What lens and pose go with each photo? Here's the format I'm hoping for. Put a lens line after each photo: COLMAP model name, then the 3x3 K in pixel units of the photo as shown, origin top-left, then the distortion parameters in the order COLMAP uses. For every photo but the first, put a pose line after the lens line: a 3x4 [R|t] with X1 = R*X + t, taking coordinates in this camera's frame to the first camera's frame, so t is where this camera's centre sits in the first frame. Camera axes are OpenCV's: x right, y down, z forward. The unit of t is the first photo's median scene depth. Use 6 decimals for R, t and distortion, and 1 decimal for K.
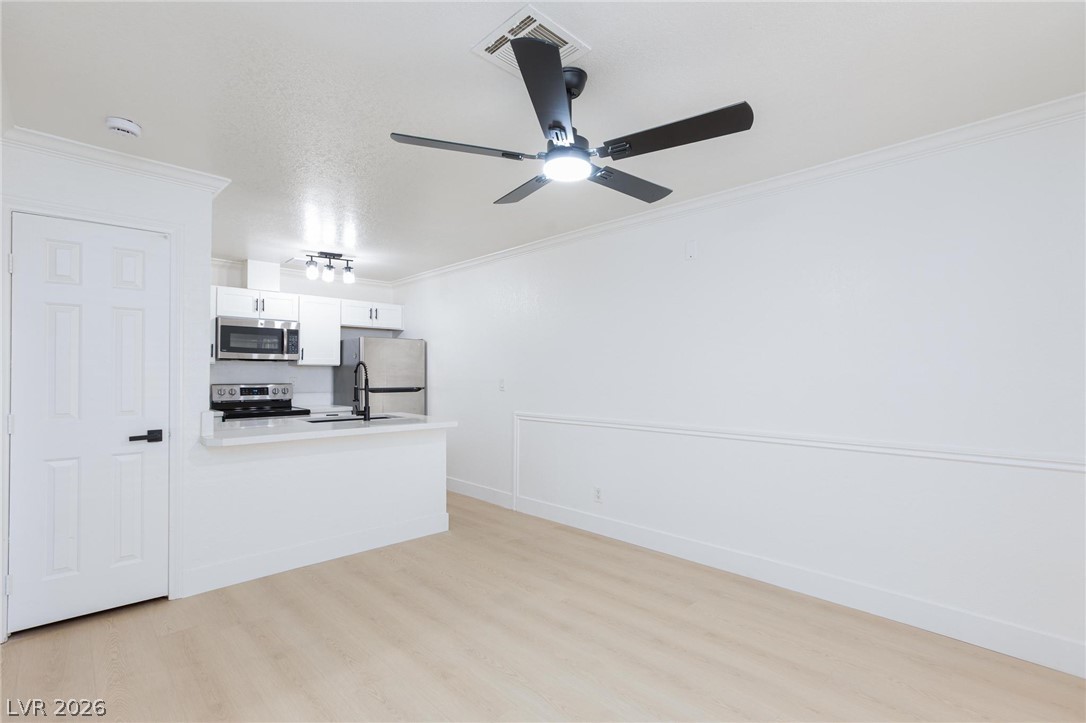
lens RADIAL K [[519.1, 0, 533.9], [0, 519.1, 374.3], [0, 0, 1]] dist [0.000751, 0.000659]
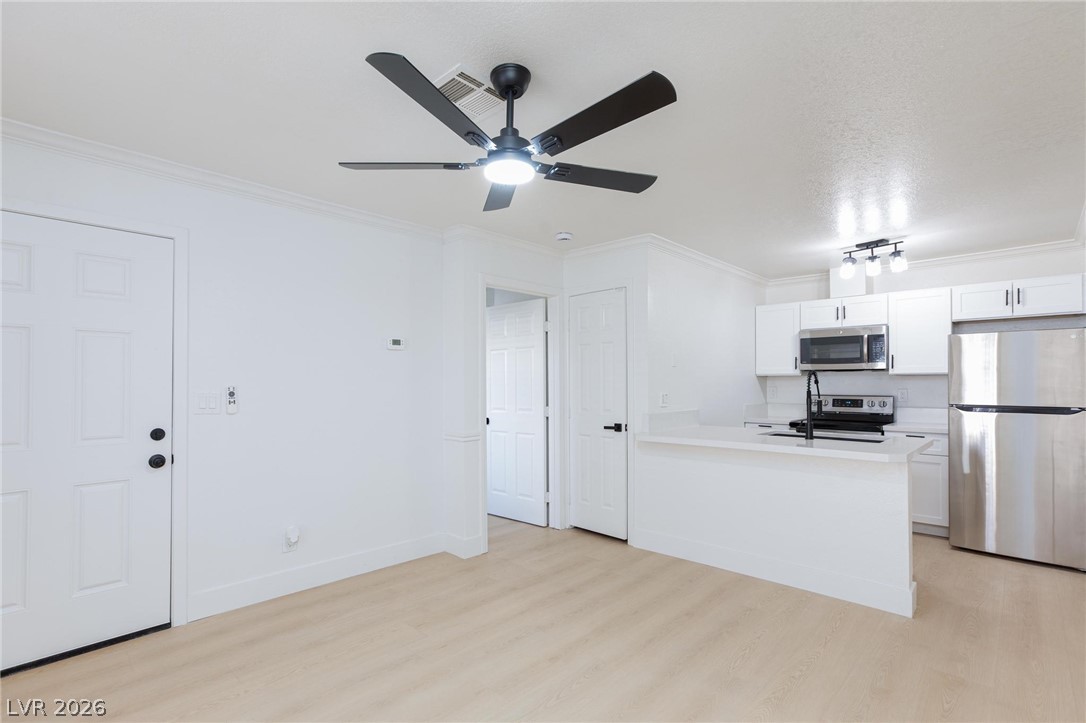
lens RADIAL K [[519.1, 0, 533.9], [0, 519.1, 374.3], [0, 0, 1]] dist [0.000751, 0.000659]
pose [[0.018216, -0.019660, -0.999641, 0.432424], [0.001507, 0.999806, -0.019636, -0.002221], [0.999833, -0.001149, 0.018243, 0.428048]]
